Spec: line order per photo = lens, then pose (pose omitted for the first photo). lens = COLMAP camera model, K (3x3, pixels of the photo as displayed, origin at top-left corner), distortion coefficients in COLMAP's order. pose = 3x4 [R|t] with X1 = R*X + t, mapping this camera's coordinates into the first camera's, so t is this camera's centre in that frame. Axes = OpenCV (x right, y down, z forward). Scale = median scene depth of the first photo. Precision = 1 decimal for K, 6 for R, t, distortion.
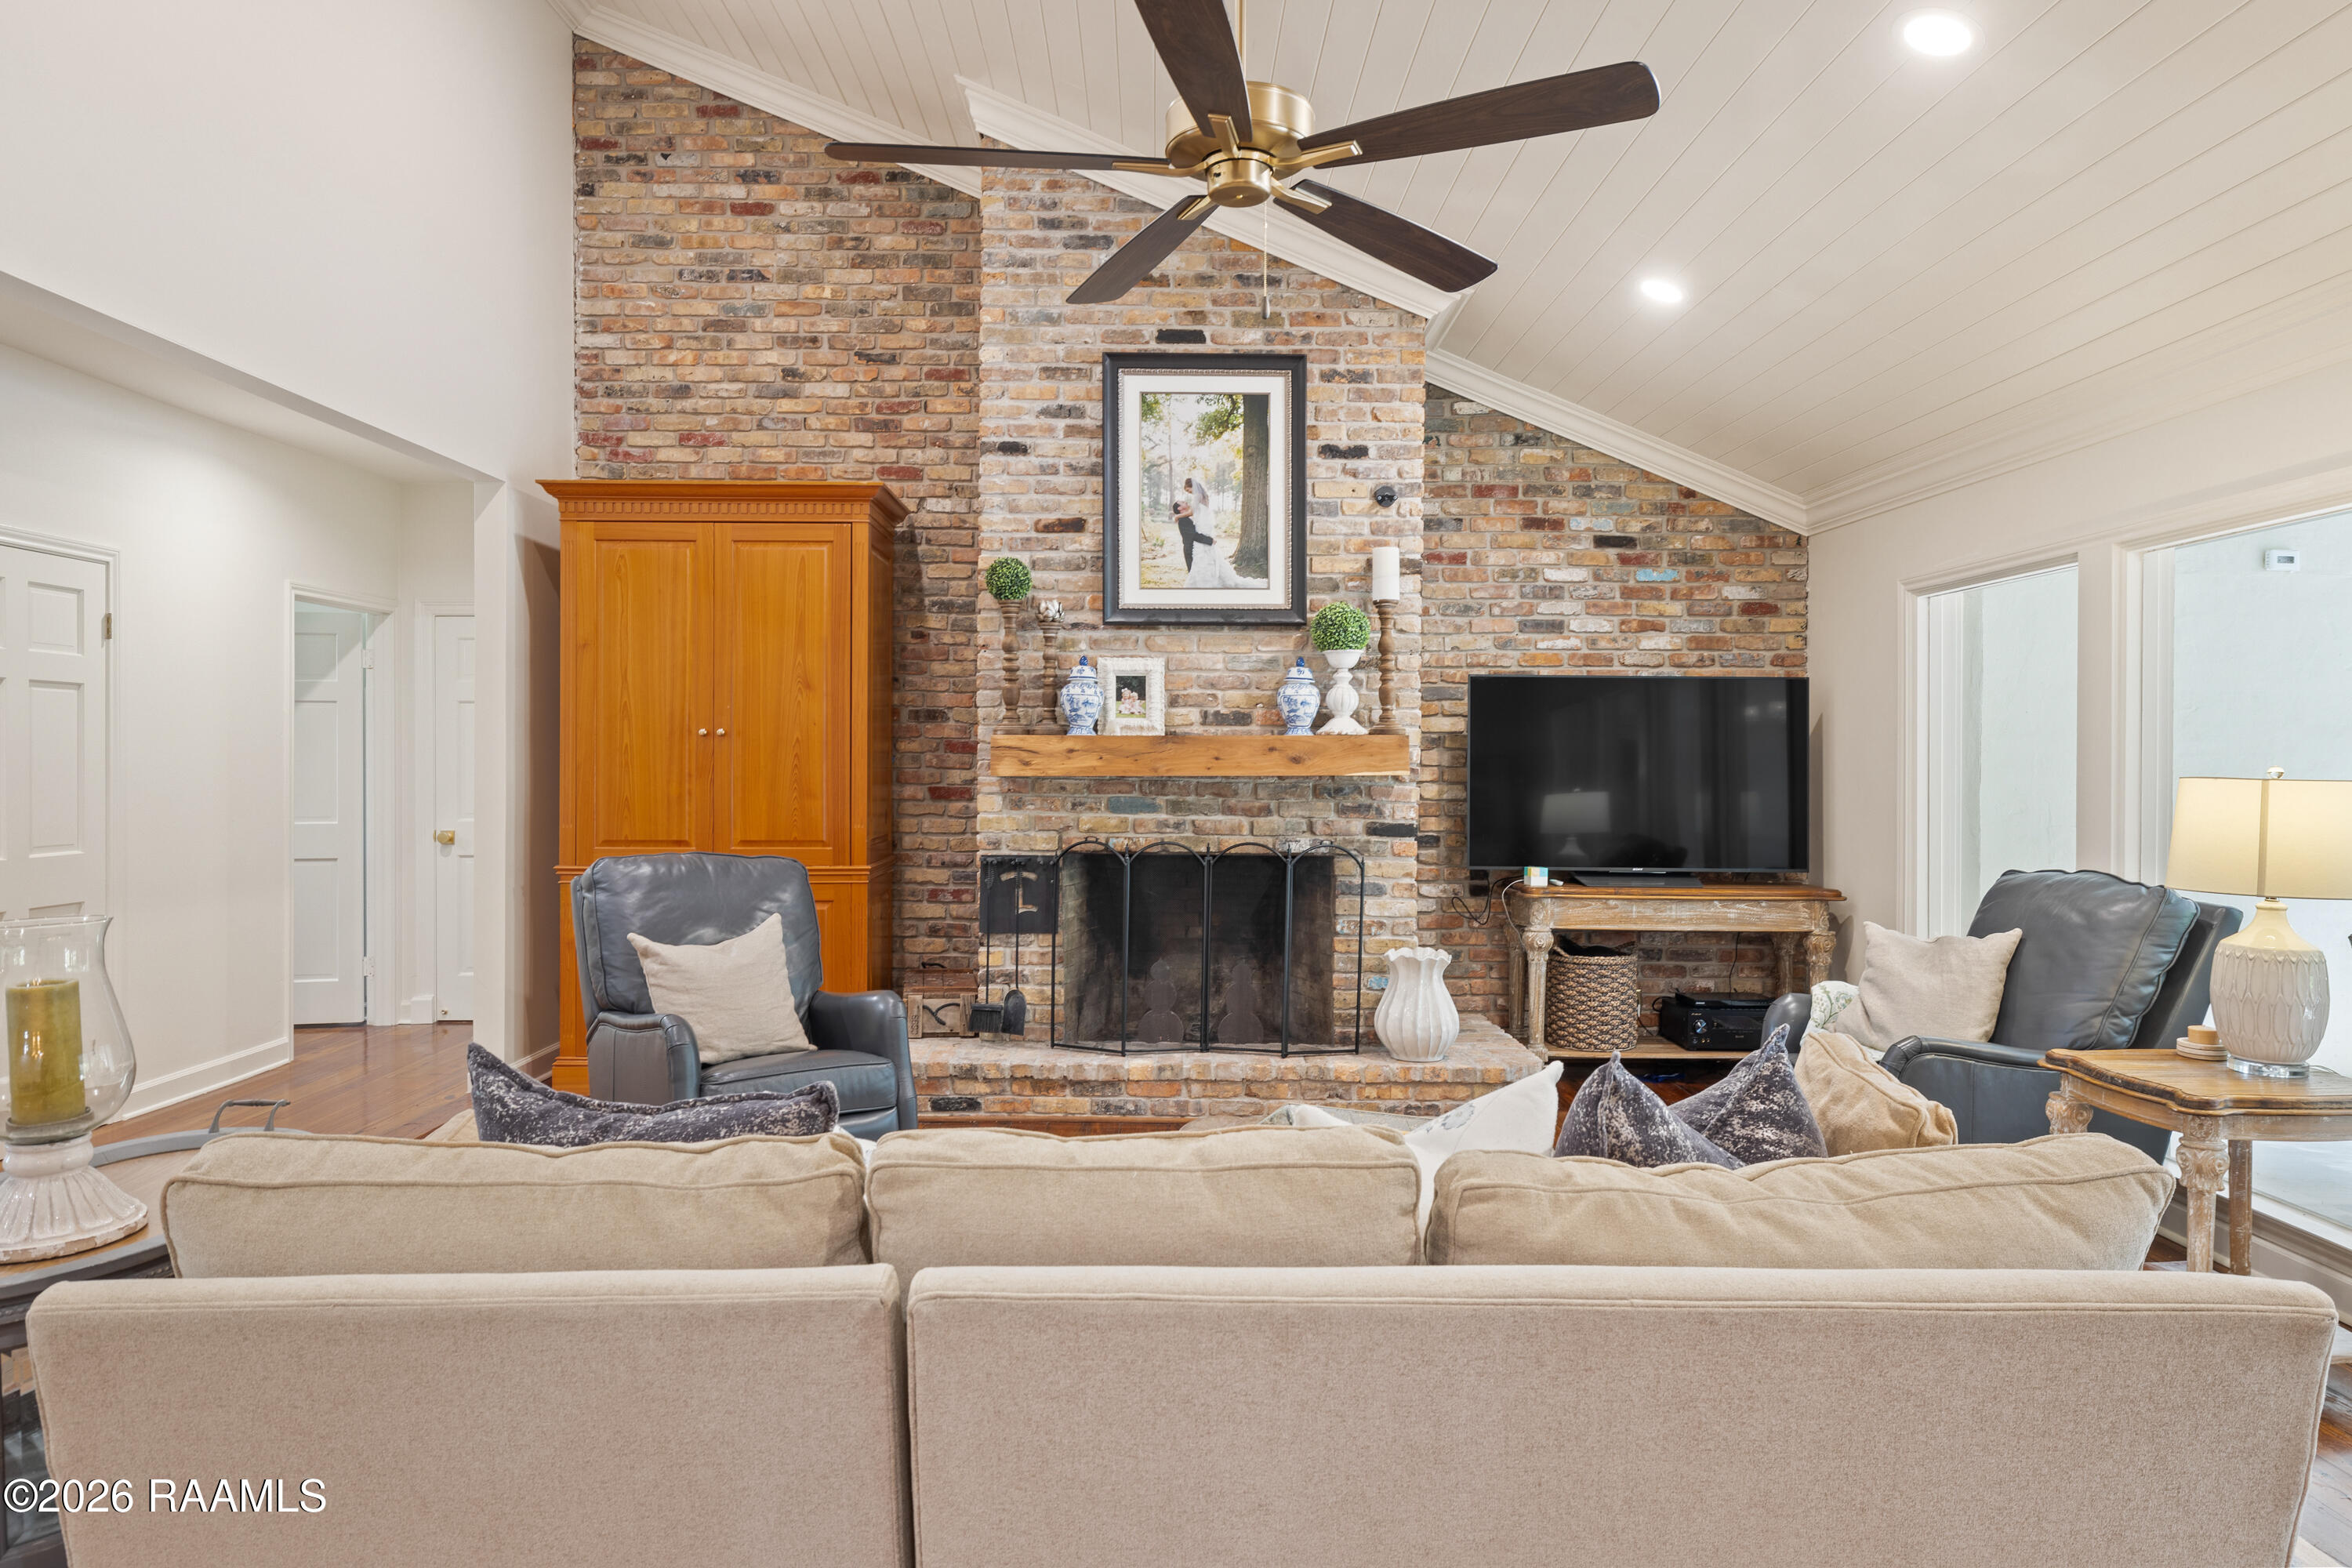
lens RADIAL K [[1467.4, 0, 1174.2], [0, 1467.4, 769.3], [0, 0, 1]] dist [-0.003223, 0.000035]
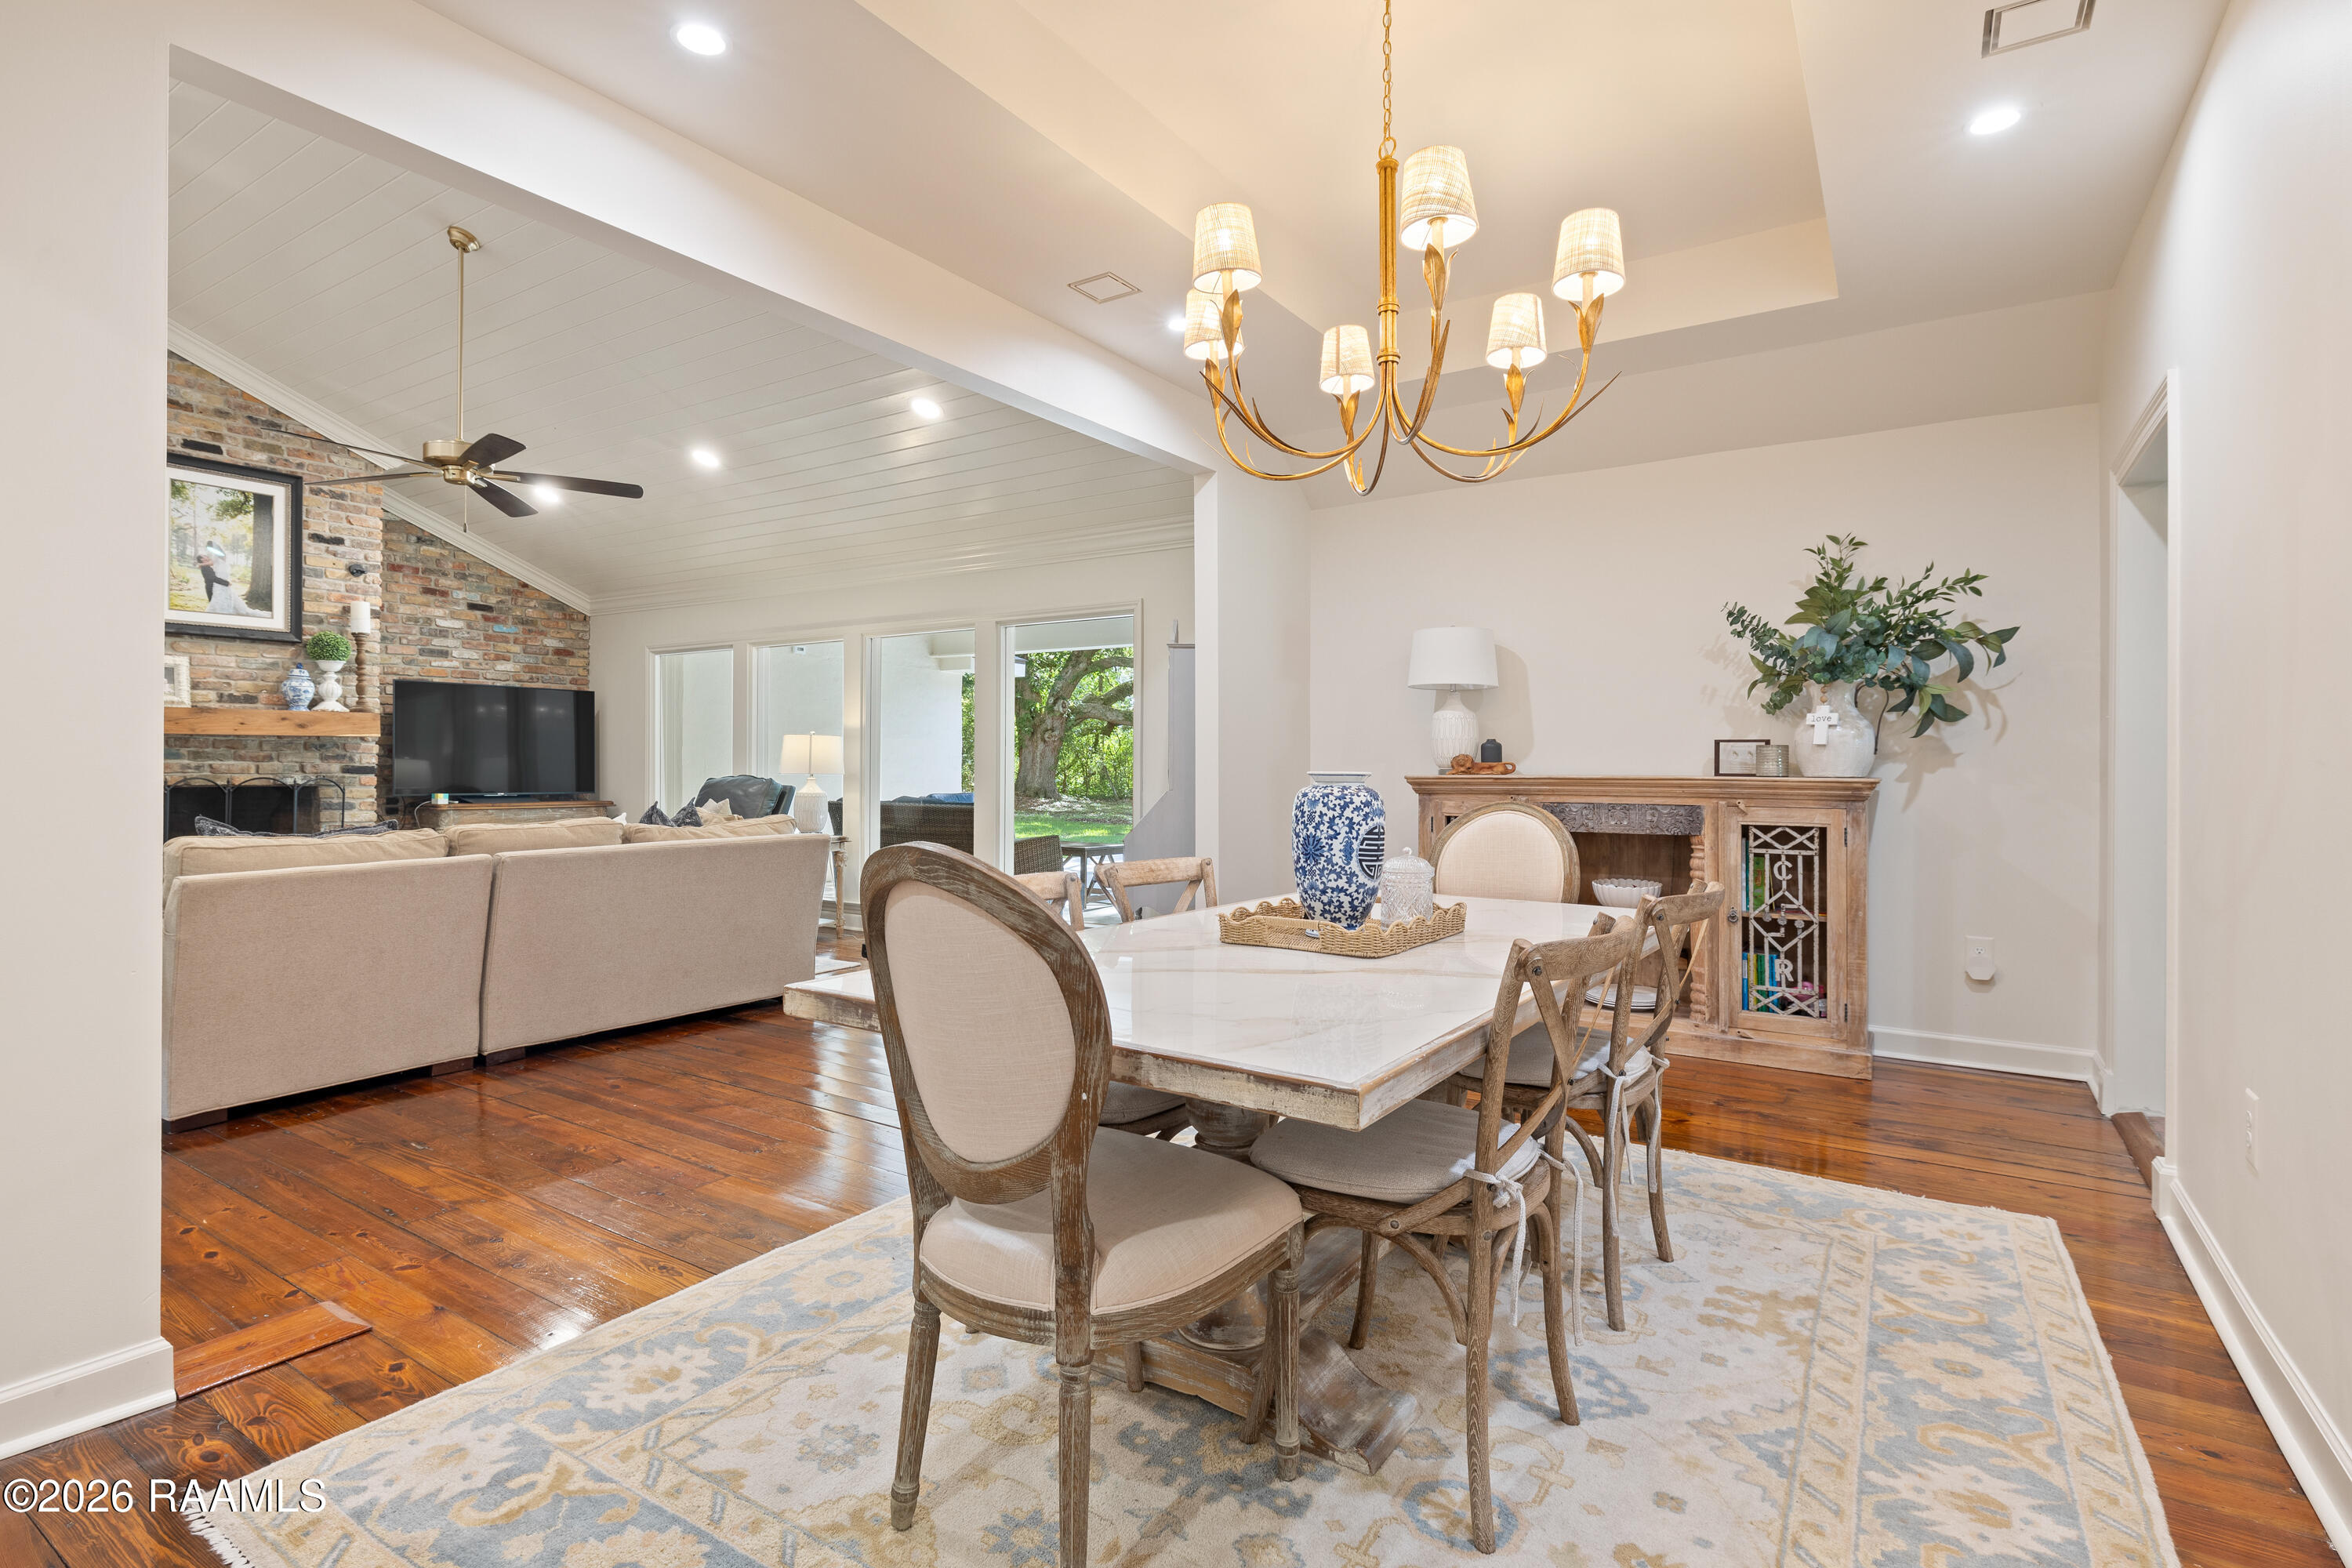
lens RADIAL K [[1128.4, 0, 1175.7], [0, 1128.4, 759.1], [0, 0, 1]] dist [-0.000443, -0.000213]
pose [[0.551931, 0.001593, 0.833888, -0.412487], [0.002538, 0.999990, -0.003590, 0.036195], [-0.833886, 0.004098, 0.551922, -0.487433]]
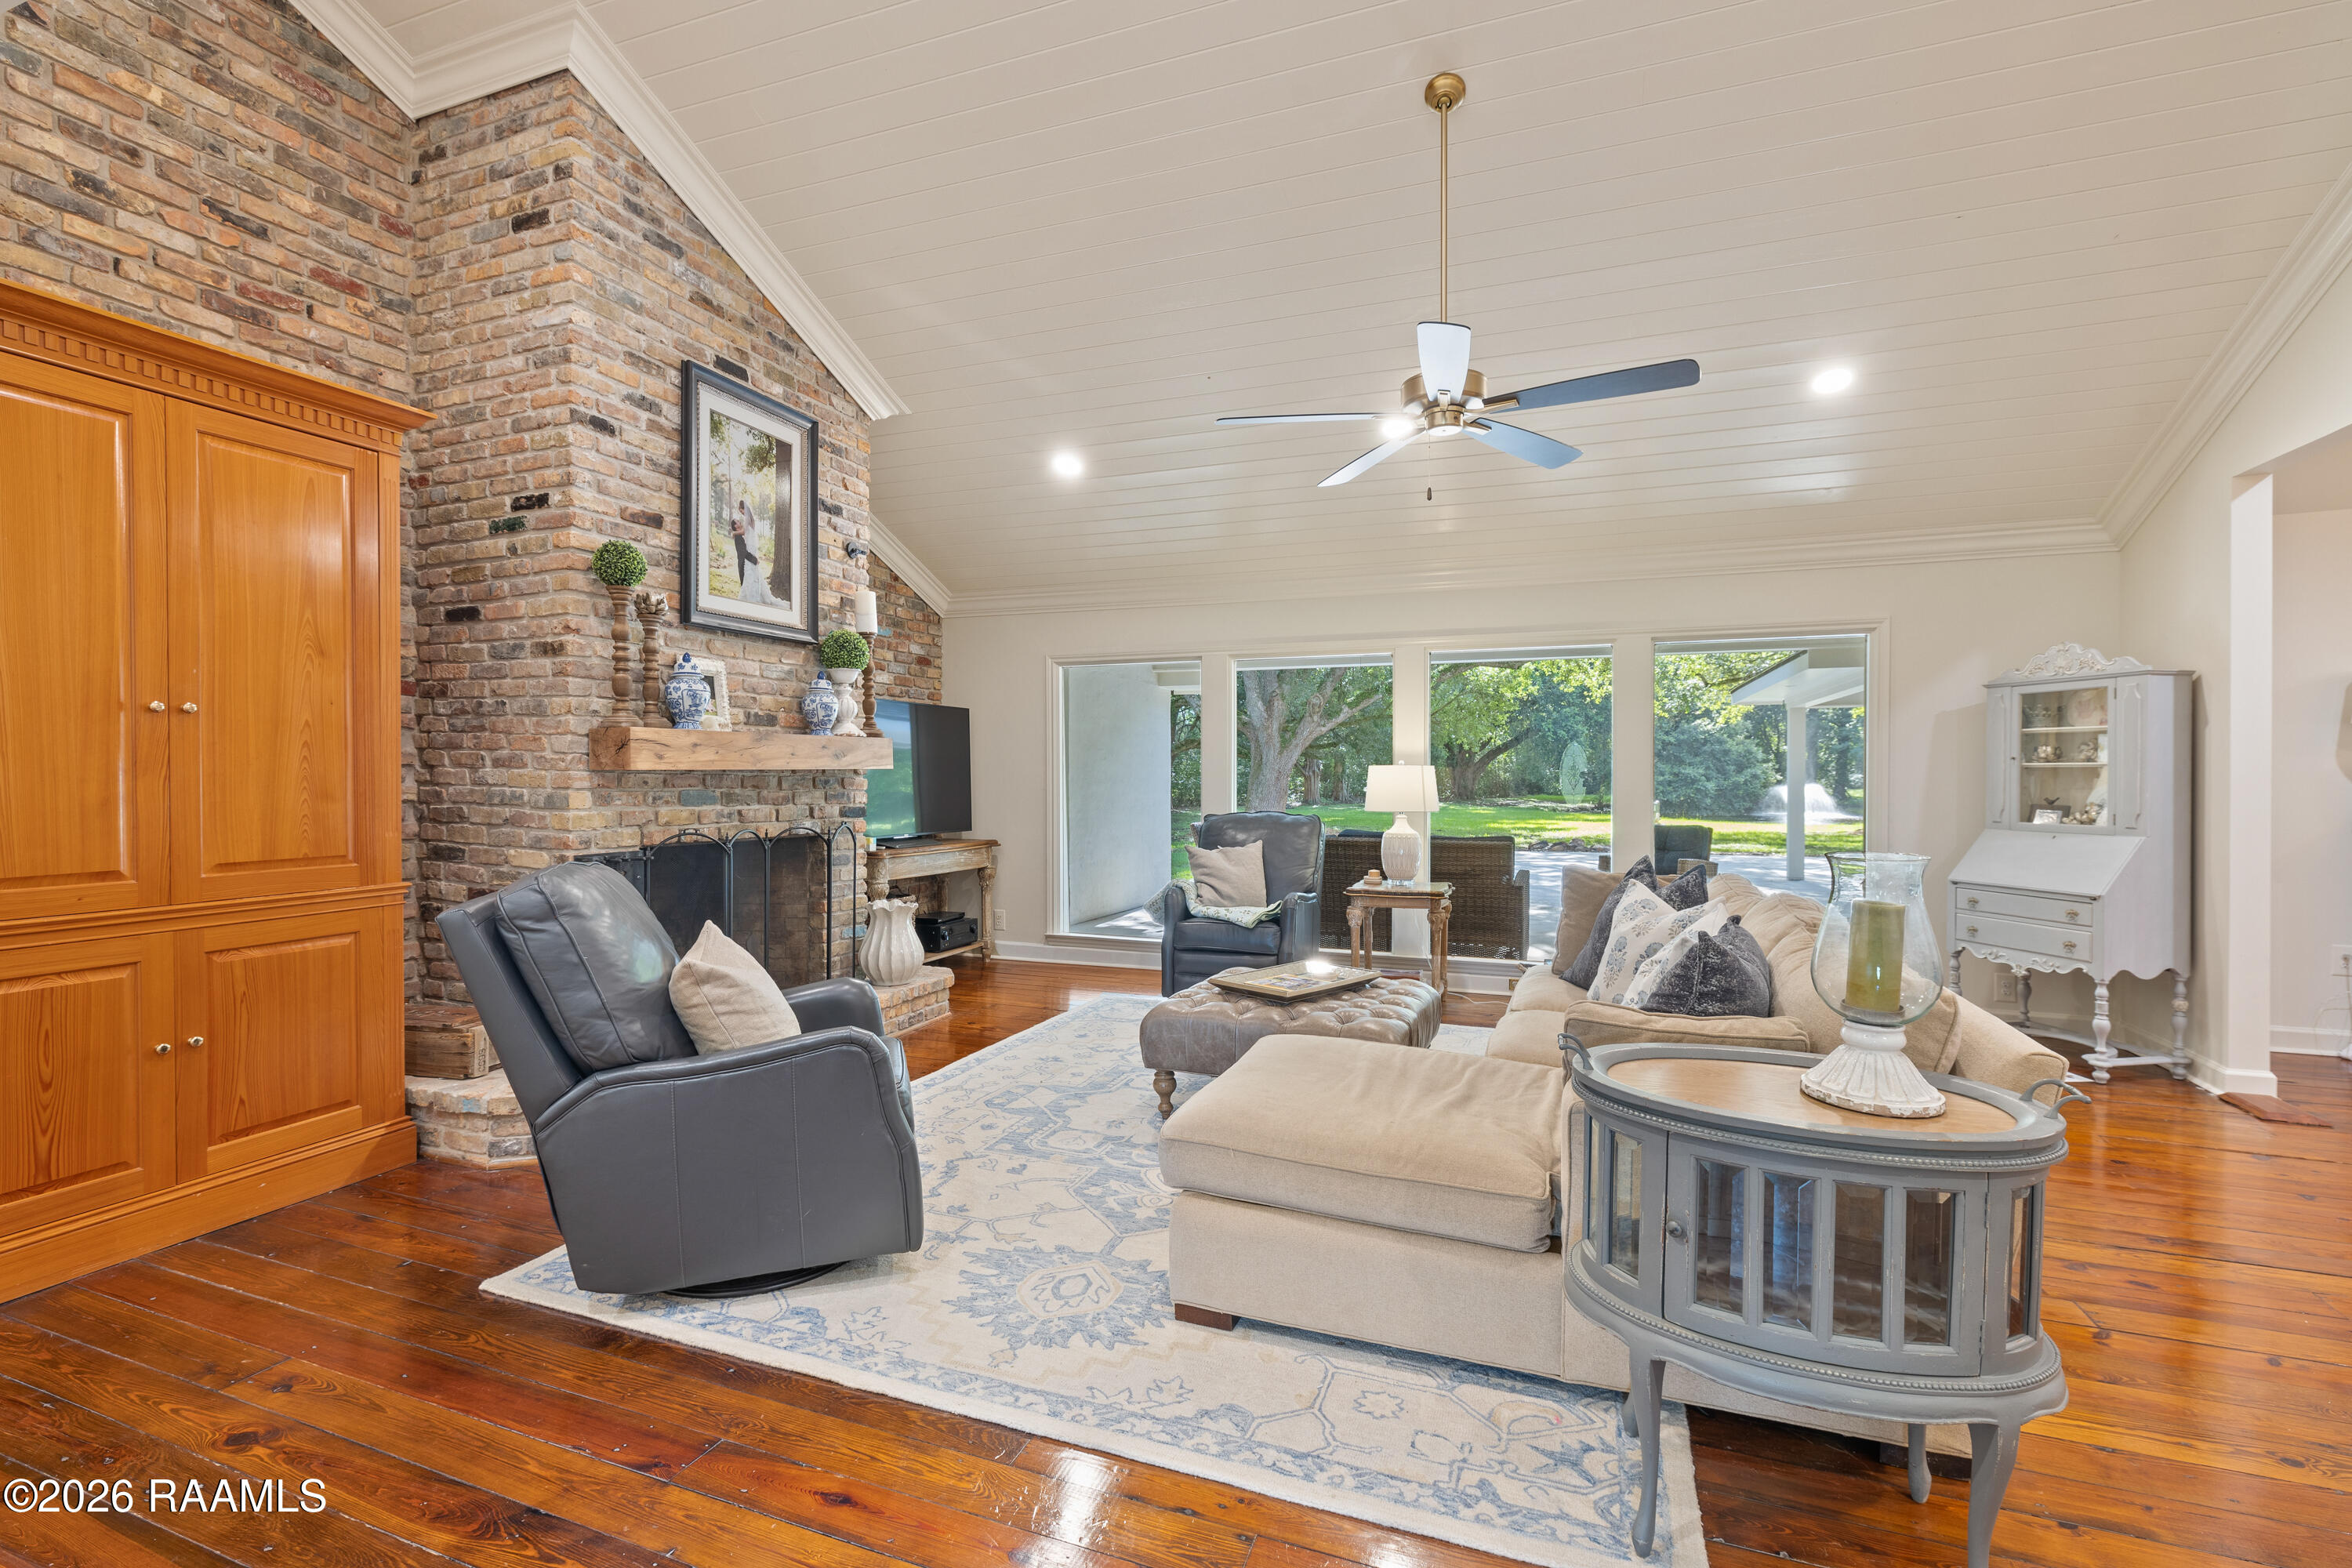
lens RADIAL K [[1067.1, 0, 1176.0], [0, 1067.1, 784.0], [0, 0, 1]] dist [-0.000330, 0.000998]
pose [[0.373973, -0.013169, 0.927346, -0.611138], [0.006985, 0.999911, 0.011383, 0.008012], [-0.927413, 0.002221, 0.374031, 0.394112]]
